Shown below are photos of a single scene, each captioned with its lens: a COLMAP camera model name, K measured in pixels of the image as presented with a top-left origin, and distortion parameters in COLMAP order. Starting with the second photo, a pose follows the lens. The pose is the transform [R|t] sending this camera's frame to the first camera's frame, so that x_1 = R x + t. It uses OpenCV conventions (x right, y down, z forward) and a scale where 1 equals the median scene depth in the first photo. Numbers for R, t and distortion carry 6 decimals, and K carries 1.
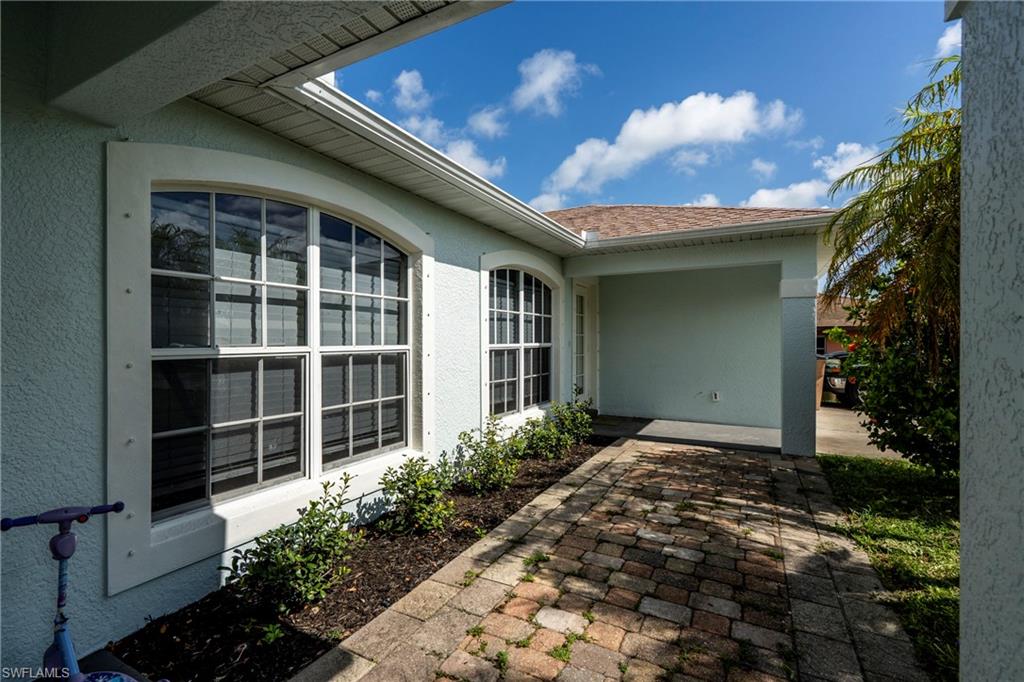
lens RADIAL K [[458.7, 0, 512.0], [0, 458.7, 341.0], [0, 0, 1]] dist [-0.006378, -0.000120]
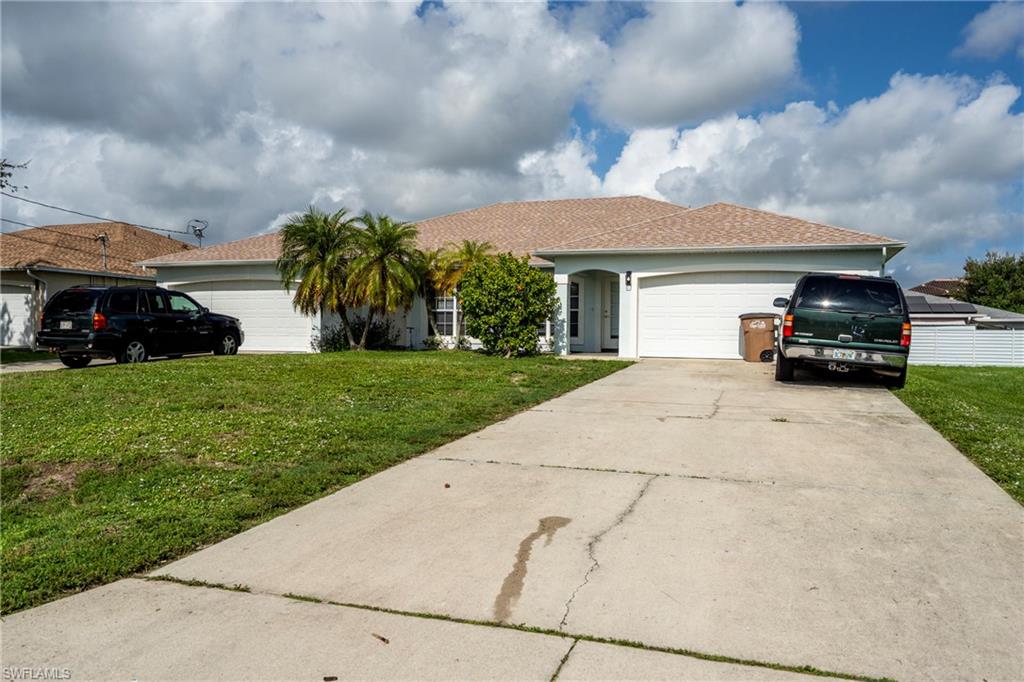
lens RADIAL K [[782.9, 0, 512.0], [0, 782.9, 341.0], [0, 0, 1]] dist [-0.002216, -0.000395]
pose [[0.150760, 0.046563, -0.987473, 5.475327], [0.006684, 0.998819, 0.048119, -0.036147], [0.988548, -0.013855, 0.150271, 0.231385]]
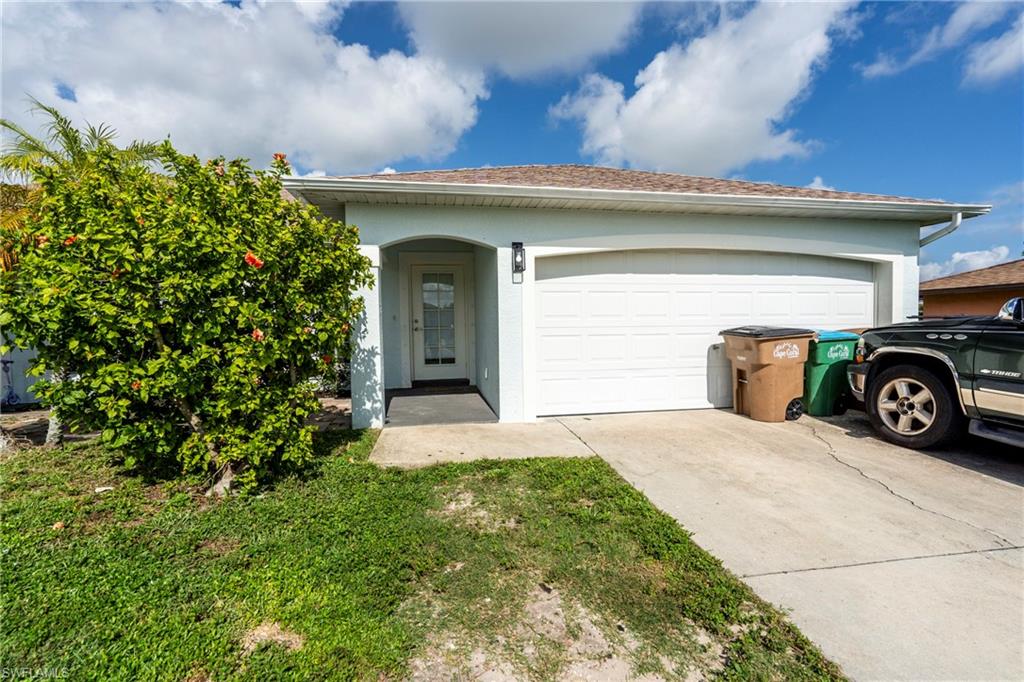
lens RADIAL K [[472.3, 0, 512.0], [0, 472.3, 341.0], [0, 0, 1]] dist [-0.003702, -0.000183]
pose [[0.610456, 0.059729, -0.789795, 2.061884], [0.009806, 0.996506, 0.082941, -0.055264], [0.791990, -0.058377, 0.607737, 0.784893]]
